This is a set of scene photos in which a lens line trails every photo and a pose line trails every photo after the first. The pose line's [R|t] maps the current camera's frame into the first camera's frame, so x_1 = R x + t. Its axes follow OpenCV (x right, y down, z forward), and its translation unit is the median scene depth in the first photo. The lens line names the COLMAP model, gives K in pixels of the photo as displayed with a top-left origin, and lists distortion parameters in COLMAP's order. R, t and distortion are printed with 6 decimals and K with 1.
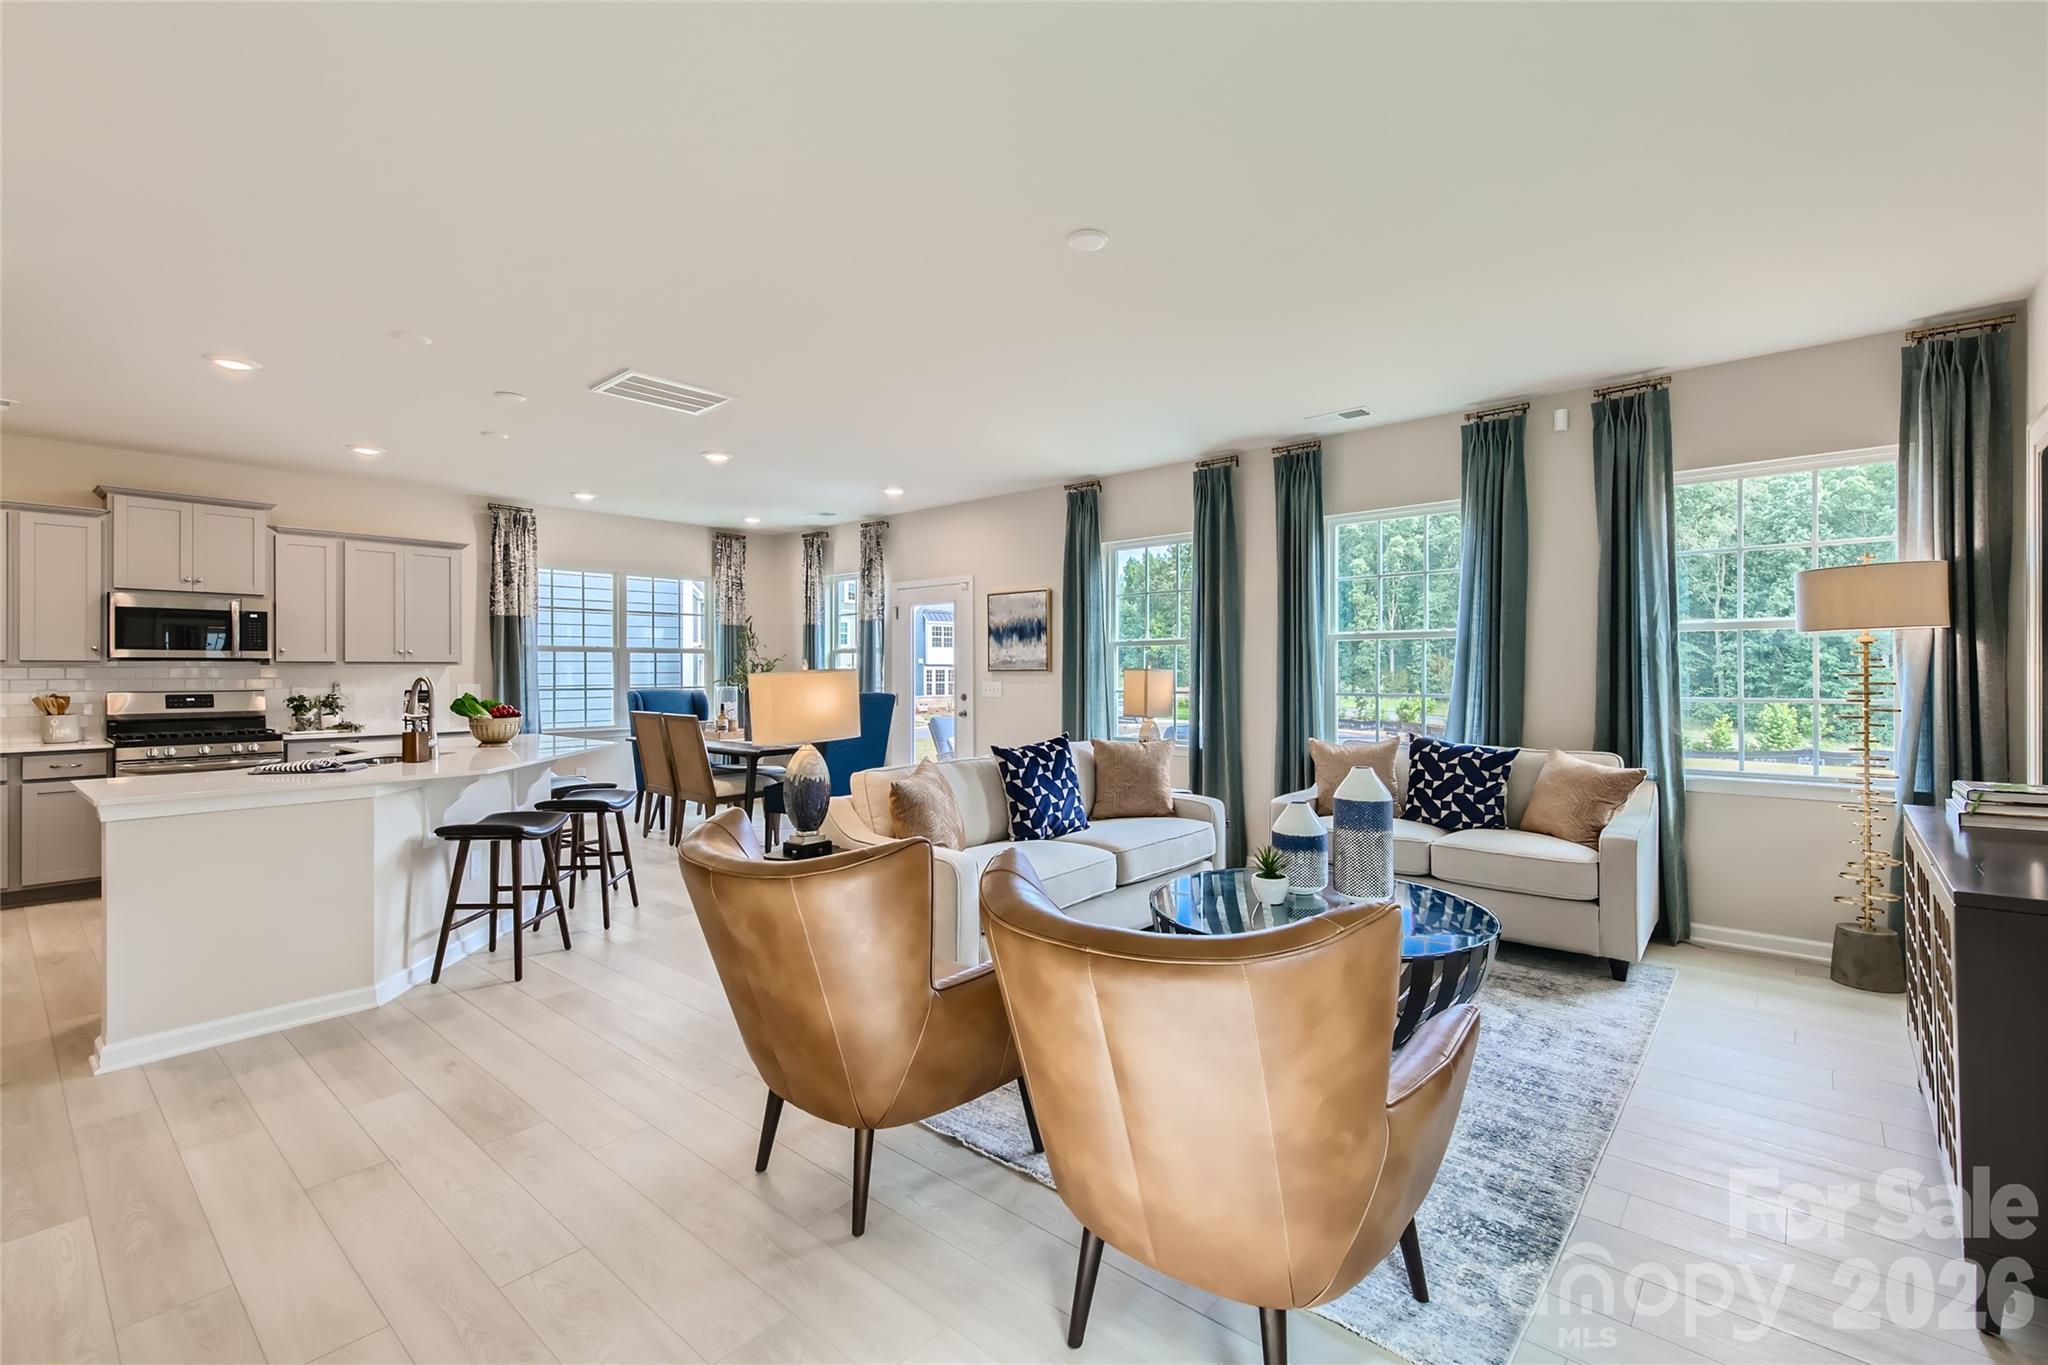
lens RADIAL K [[881.5, 0, 1026.7], [0, 881.5, 670.3], [0, 0, 1]] dist [0.002928, -0.000278]
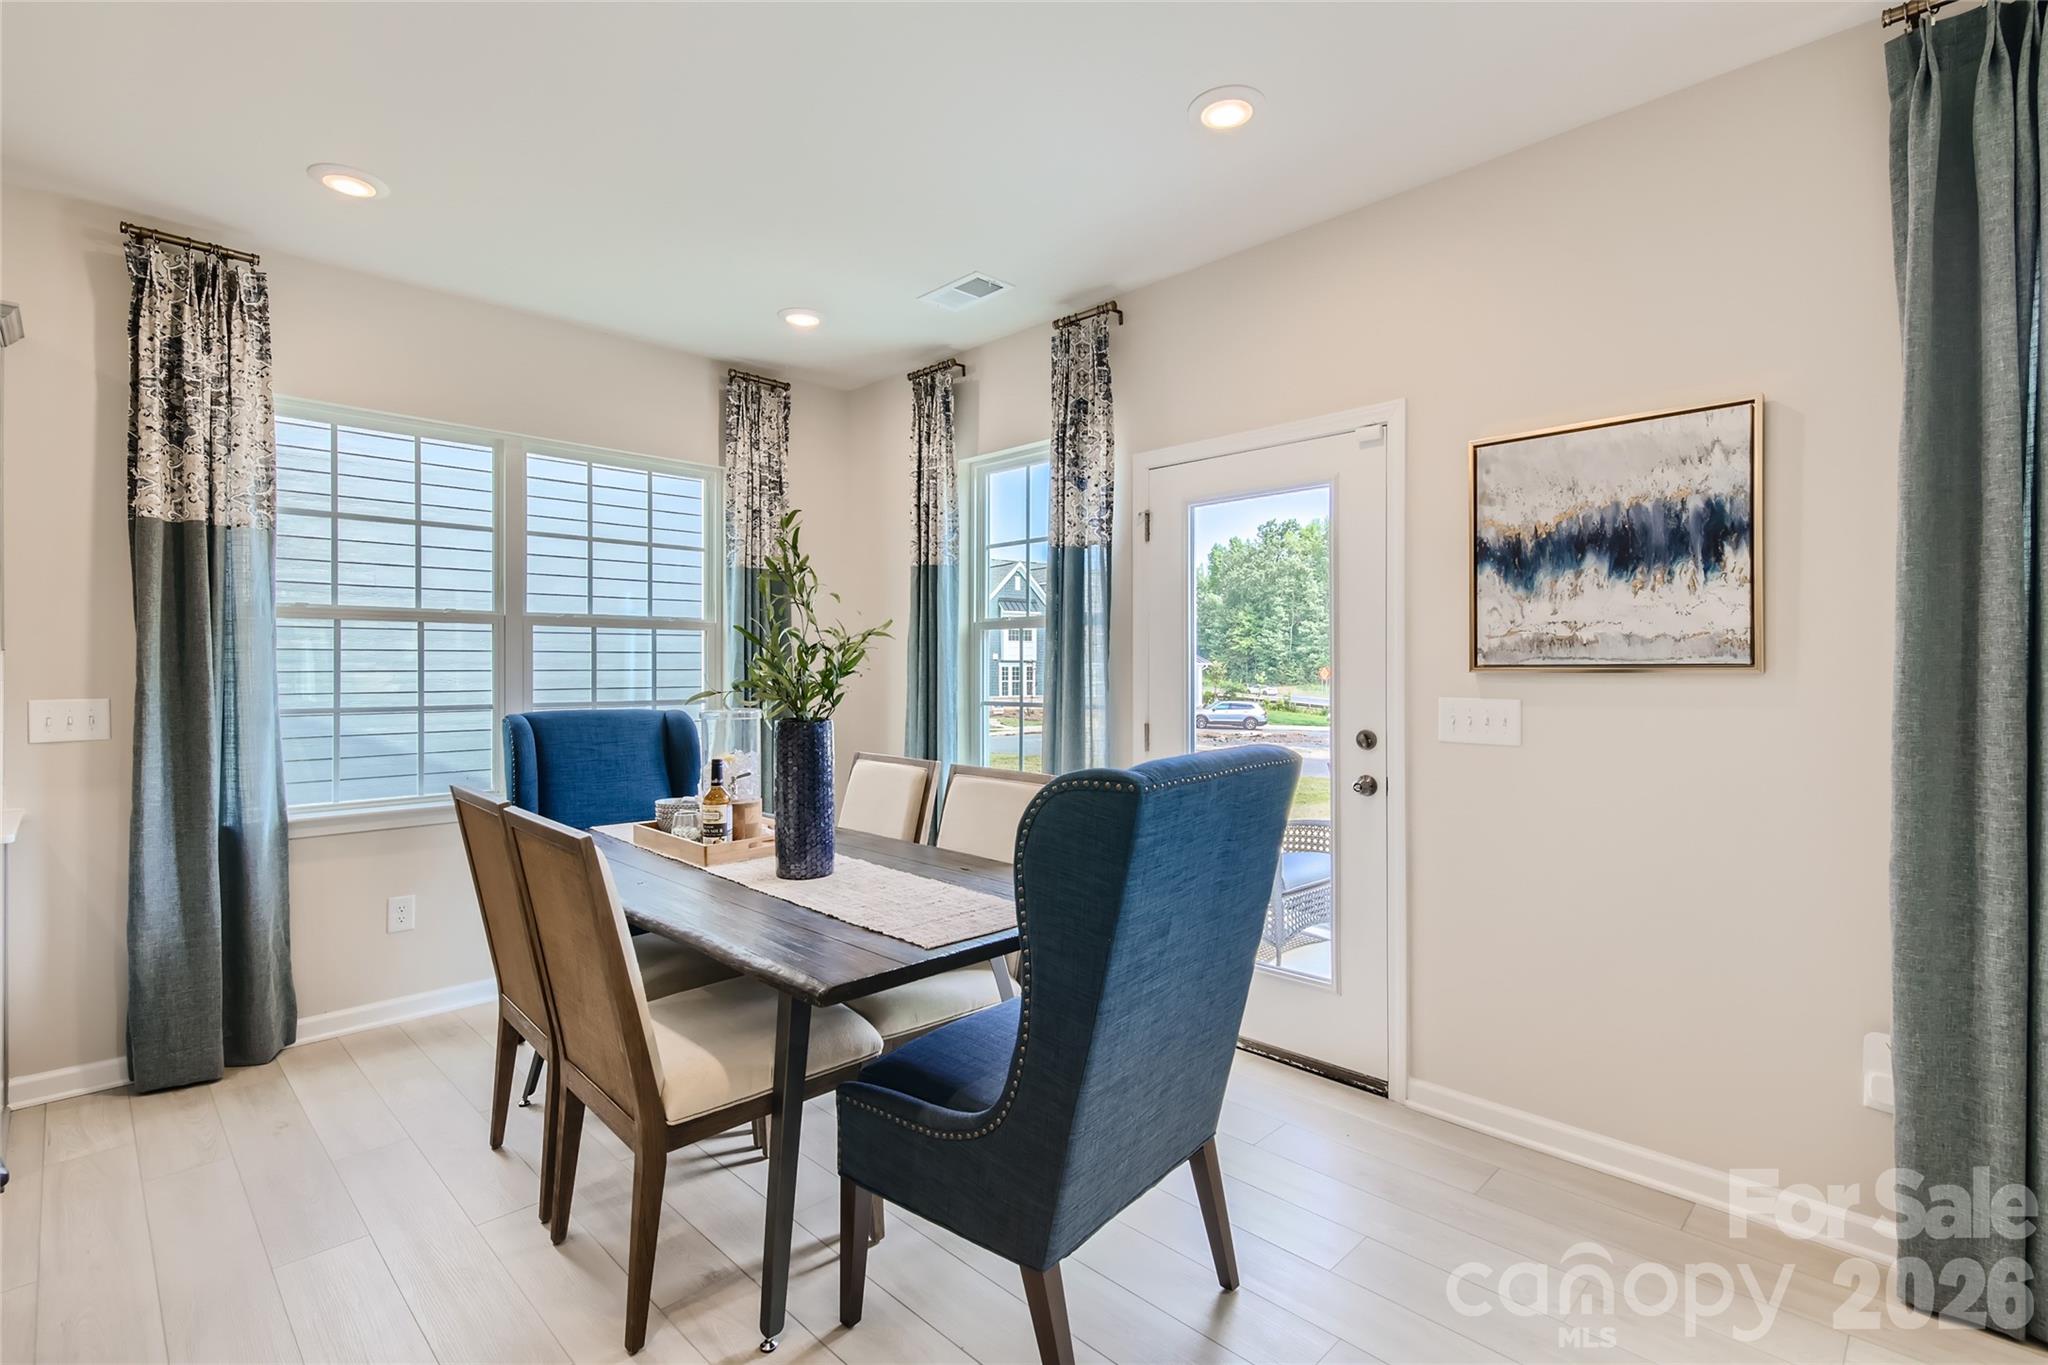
lens RADIAL K [[952.7, 0, 1025.5], [0, 952.7, 671.2], [0, 0, 1]] dist [-0.004509, -0.000417]
pose [[0.997088, 0.002375, -0.076221, -0.182297], [-0.002082, 0.999990, 0.003925, 0.000742], [0.076229, -0.003754, 0.997083, 0.594454]]
